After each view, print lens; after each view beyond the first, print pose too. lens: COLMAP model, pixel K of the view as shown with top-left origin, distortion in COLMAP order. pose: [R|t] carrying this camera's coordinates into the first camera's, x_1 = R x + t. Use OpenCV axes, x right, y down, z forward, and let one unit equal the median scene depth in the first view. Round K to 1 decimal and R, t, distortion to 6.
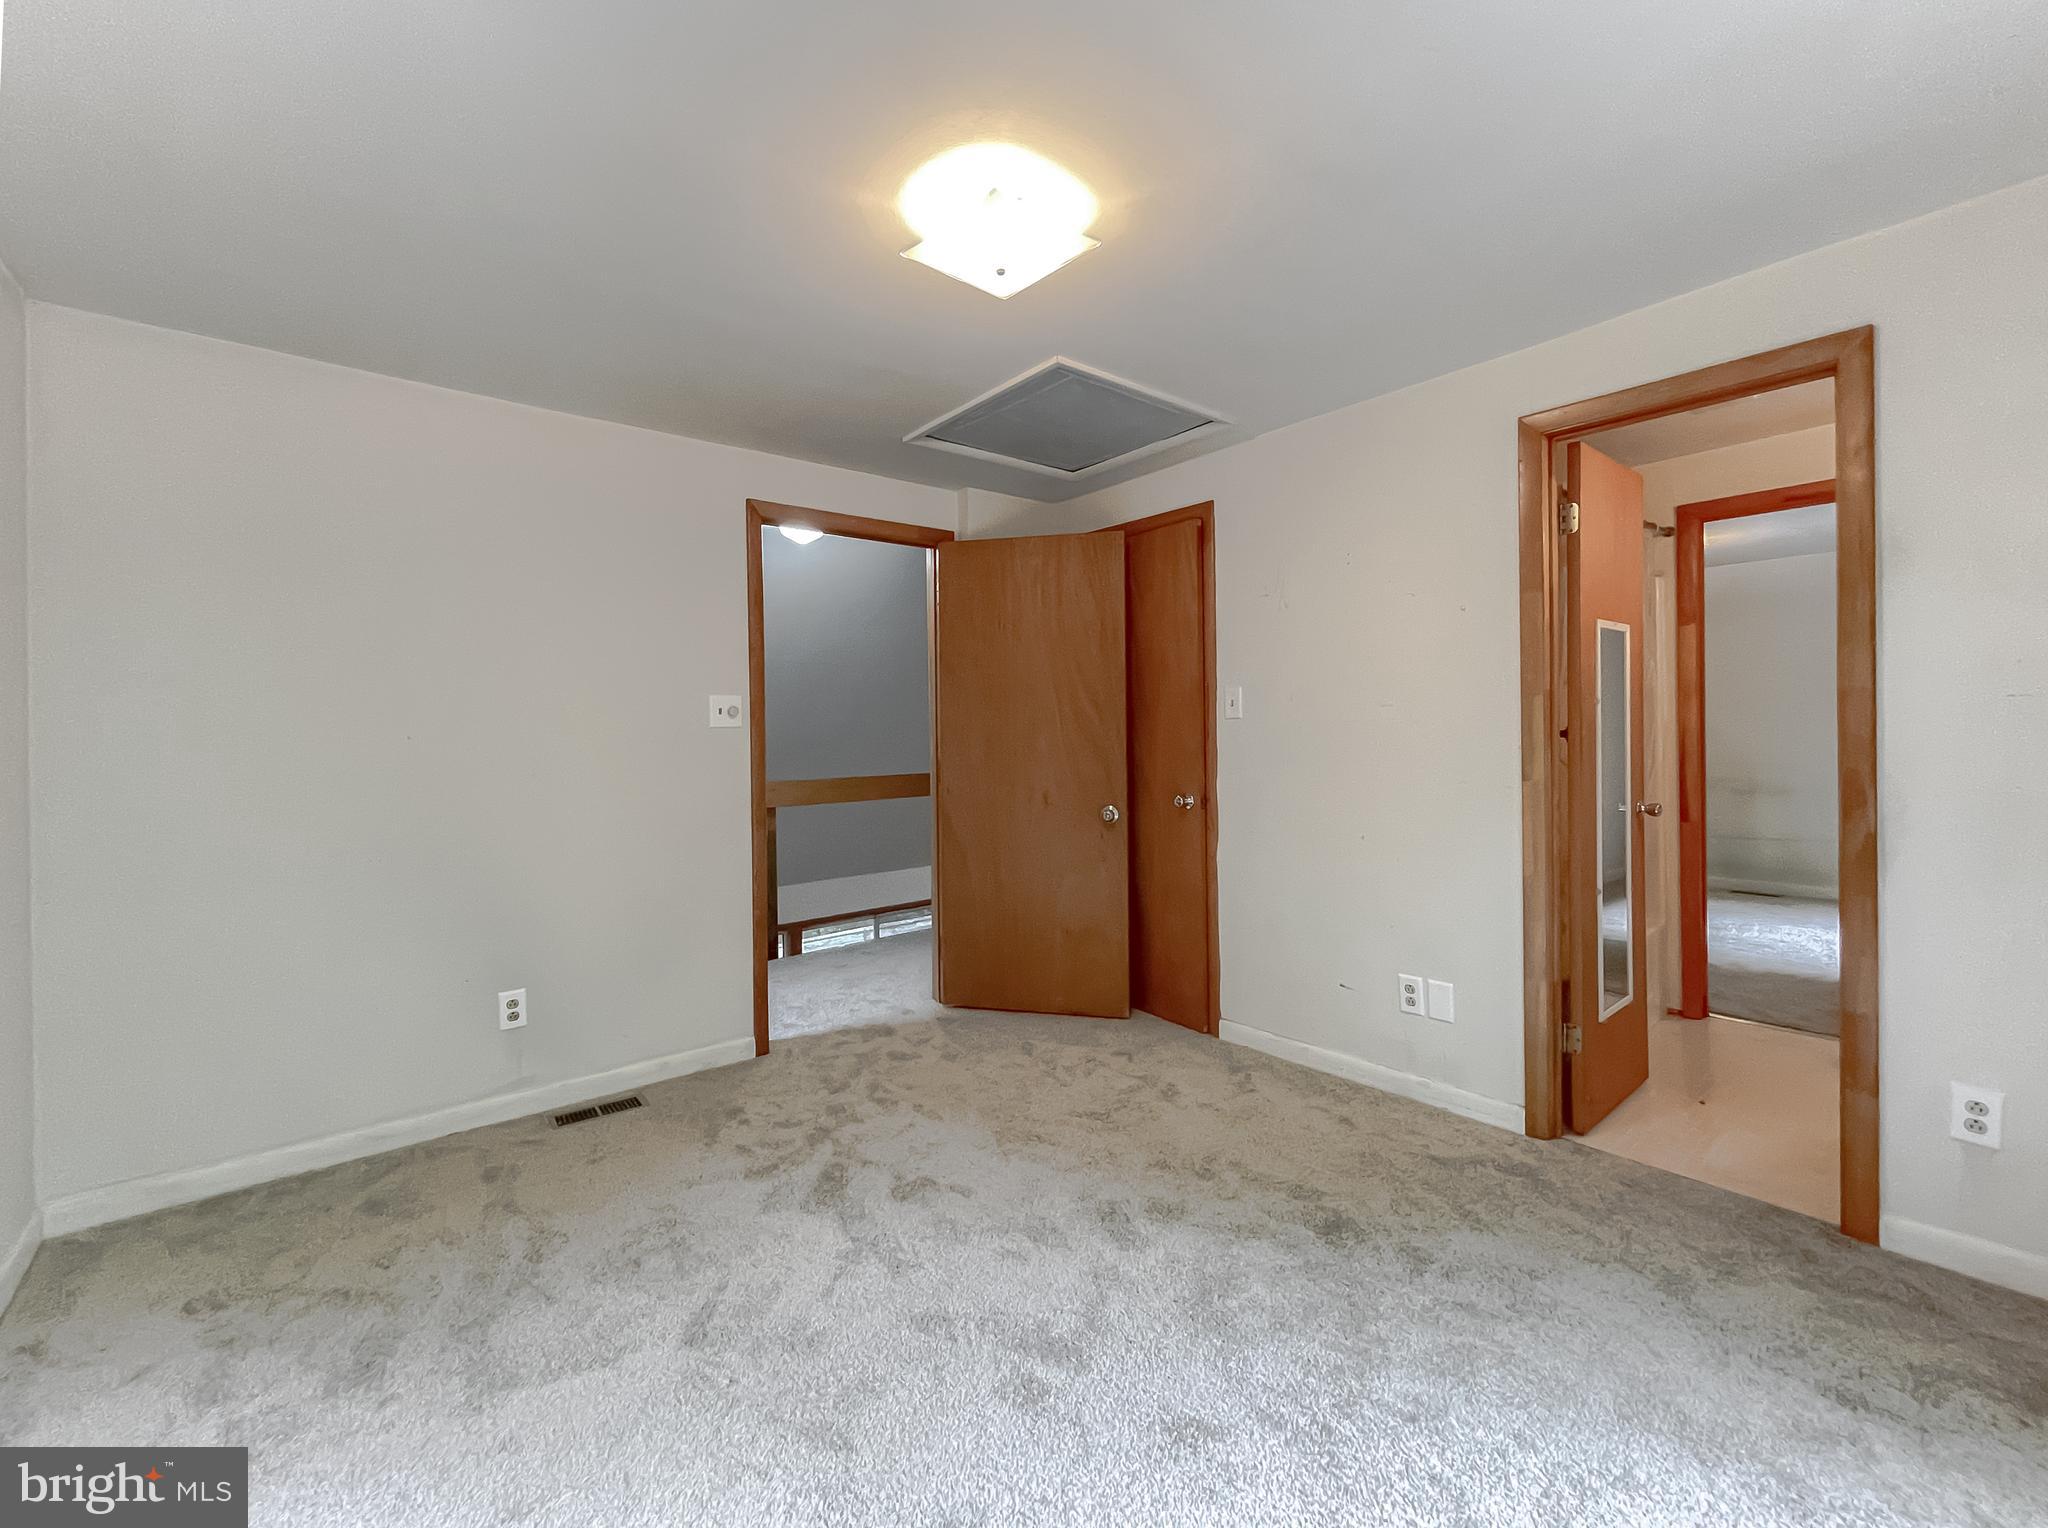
lens RADIAL K [[854.4, 0, 1019.1], [0, 854.4, 734.9], [0, 0, 1]] dist [-0.000525, 0.000266]
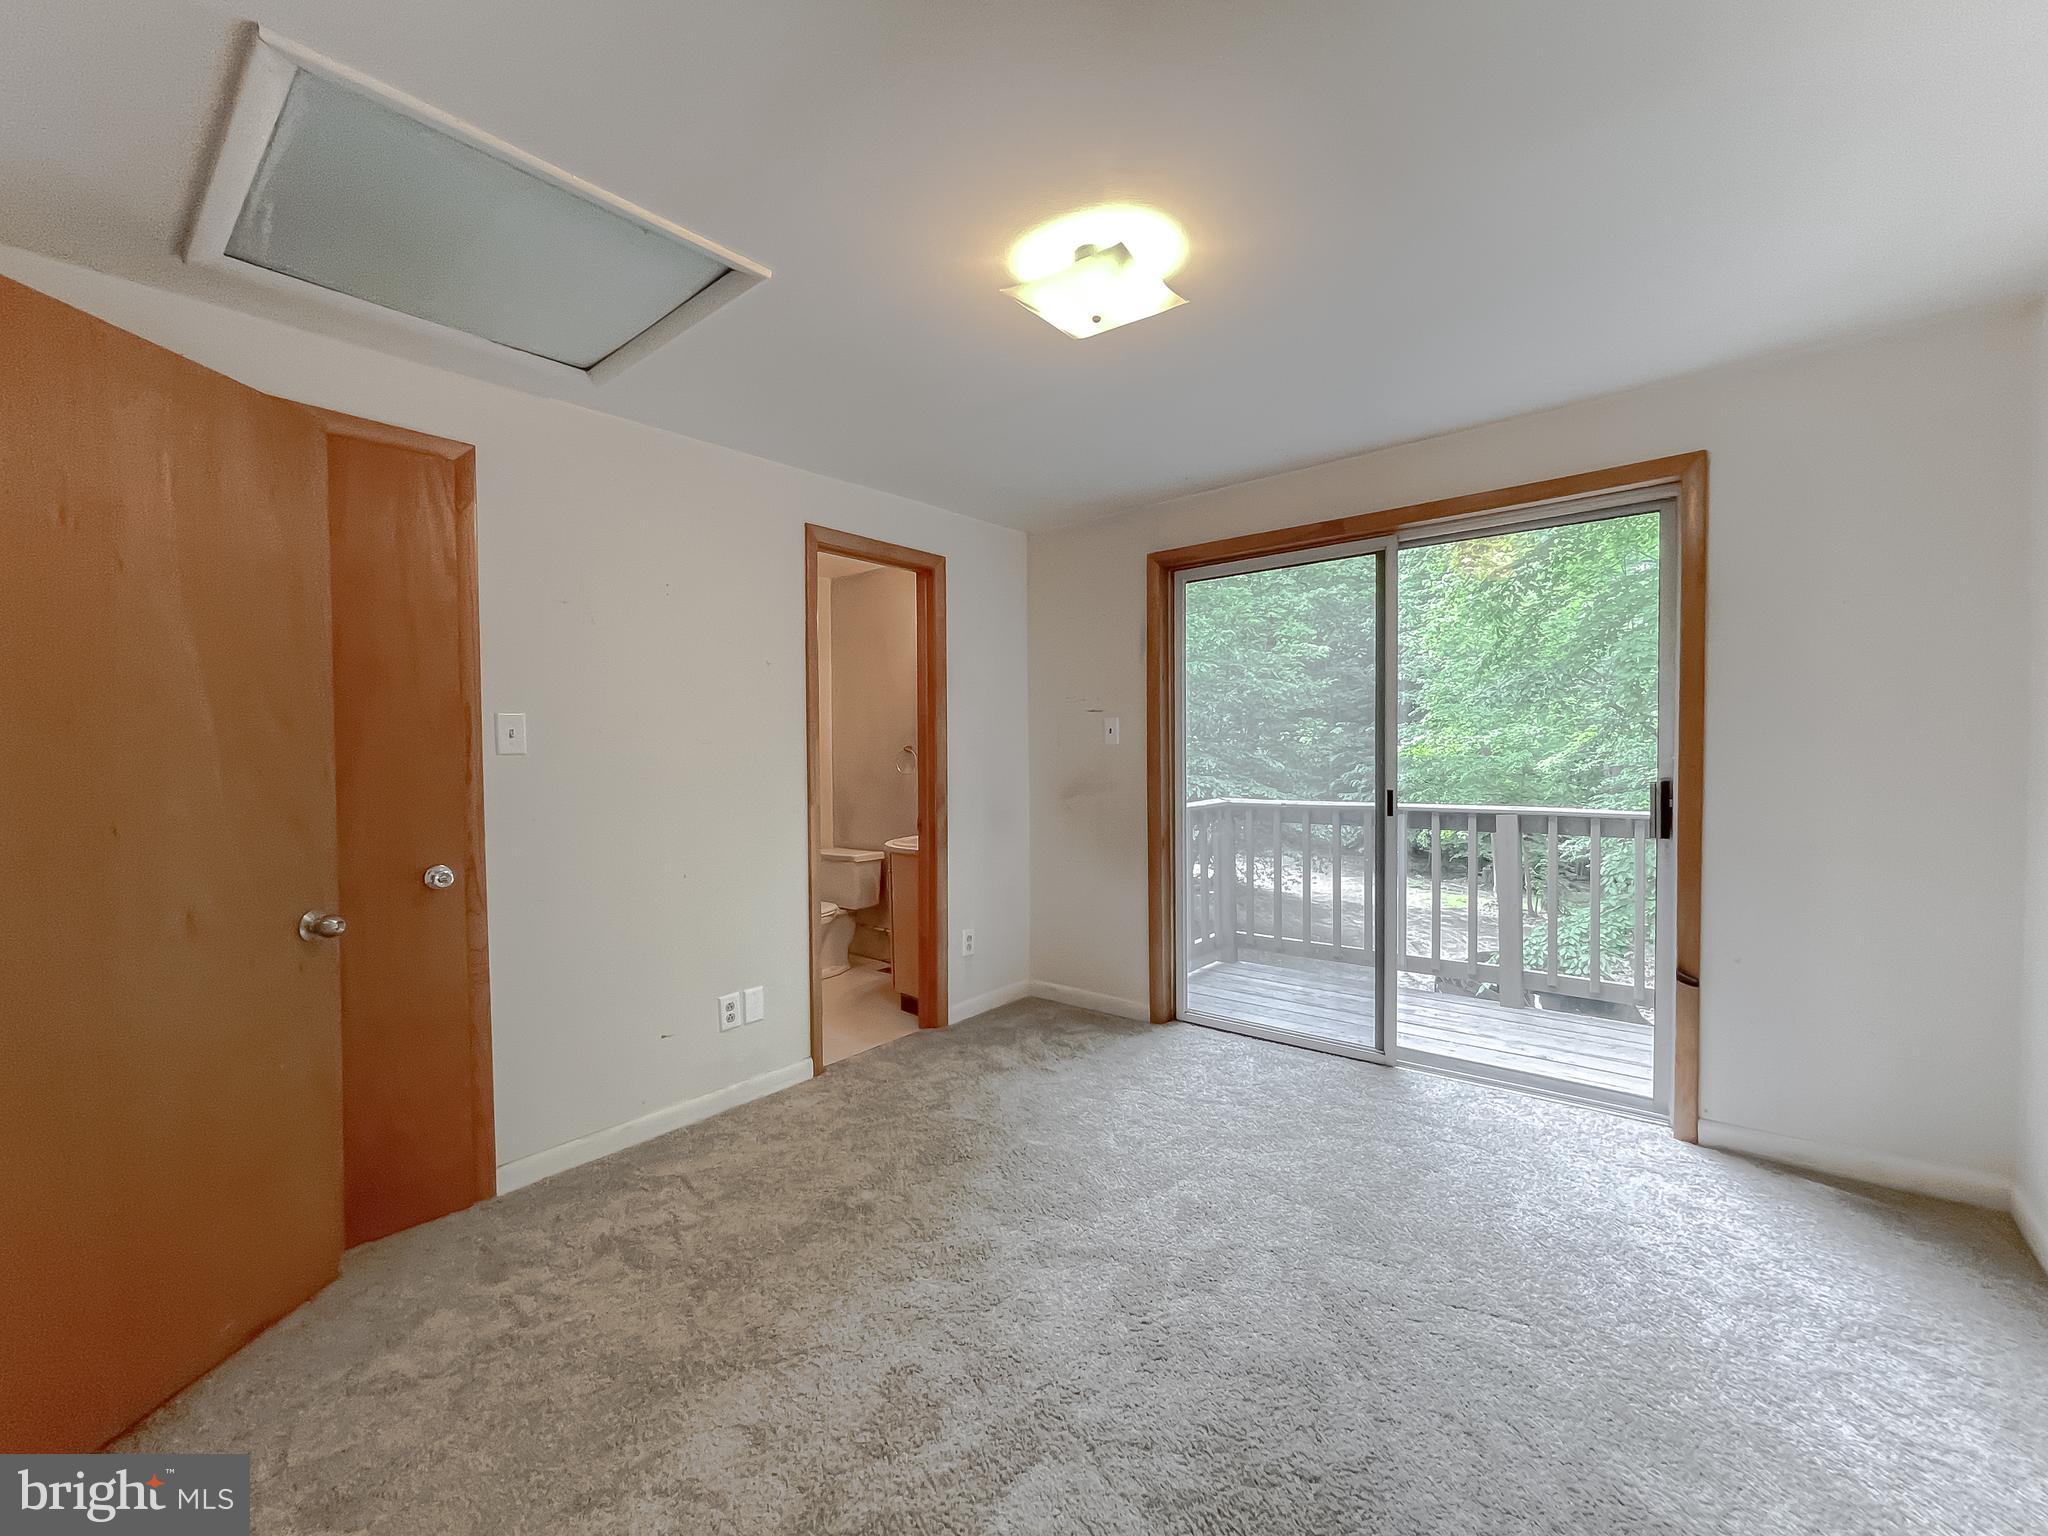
lens RADIAL K [[845.6, 0, 1016.9], [0, 845.6, 778.4], [0, 0, 1]] dist [-0.003207, 0.000236]
pose [[-0.171494, -0.014995, 0.985071, -0.677624], [0.027356, 0.999426, 0.019976, -0.002590], [-0.984805, 0.030373, -0.170985, 0.847983]]
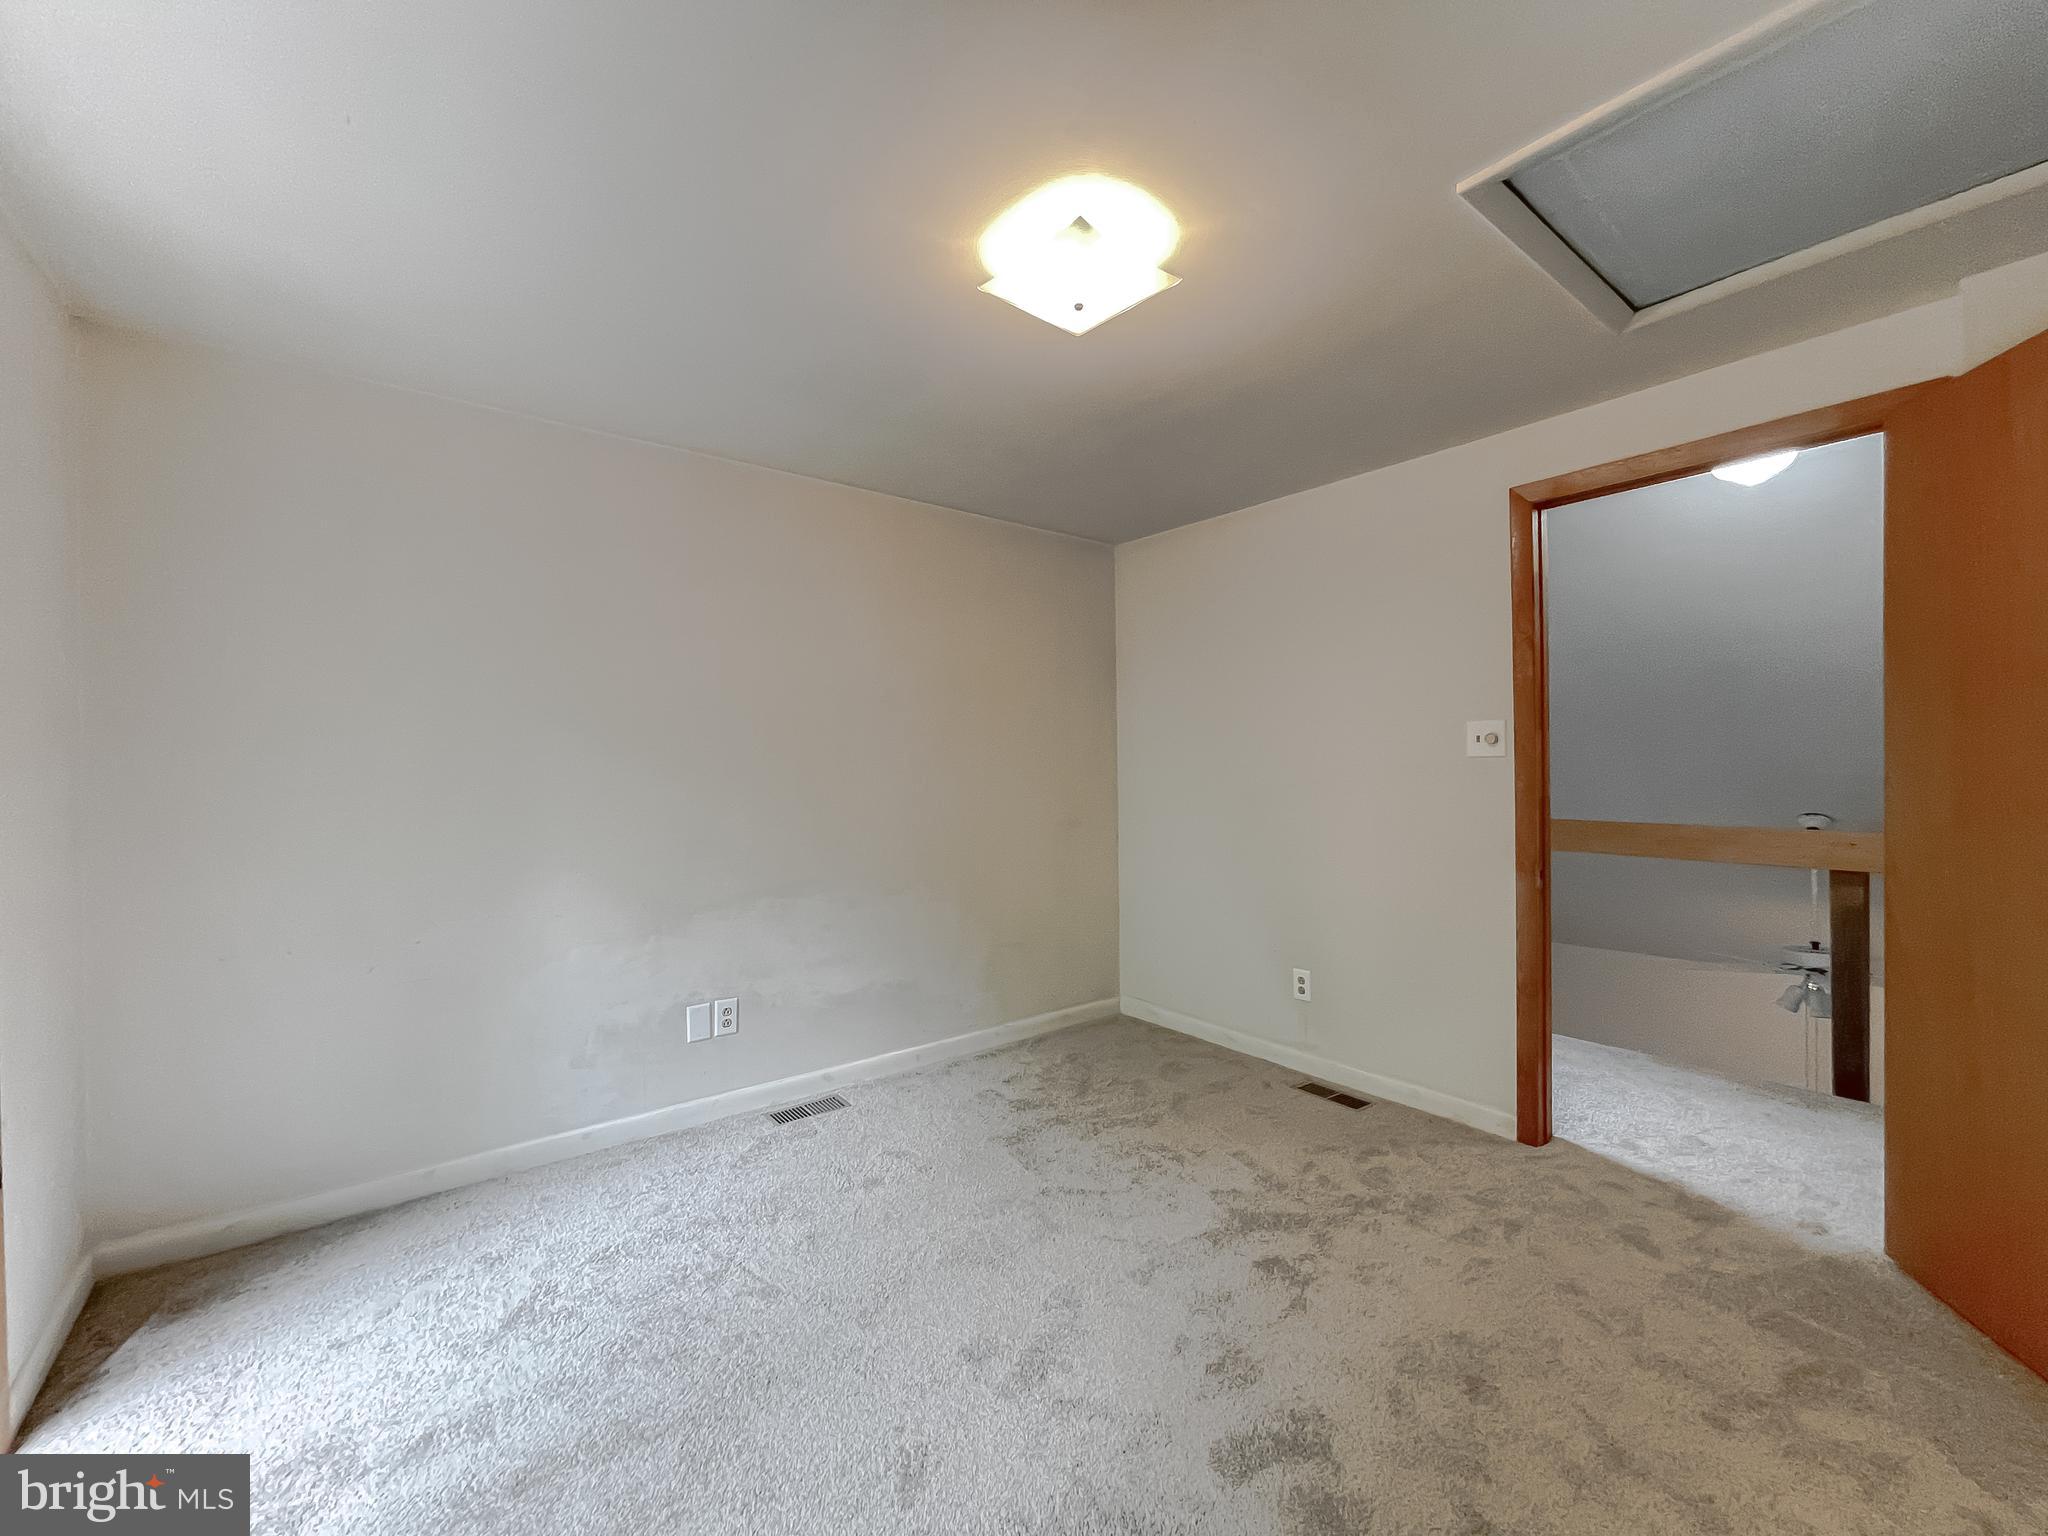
lens RADIAL K [[836.3, 0, 1023.0], [0, 836.3, 777.4], [0, 0, 1]] dist [0.001037, 0.000513]
pose [[-0.034497, 0.021674, -0.999170, 0.638217], [0.008922, 0.999732, 0.021378, -0.011915], [0.999365, -0.008177, -0.034682, 0.637468]]
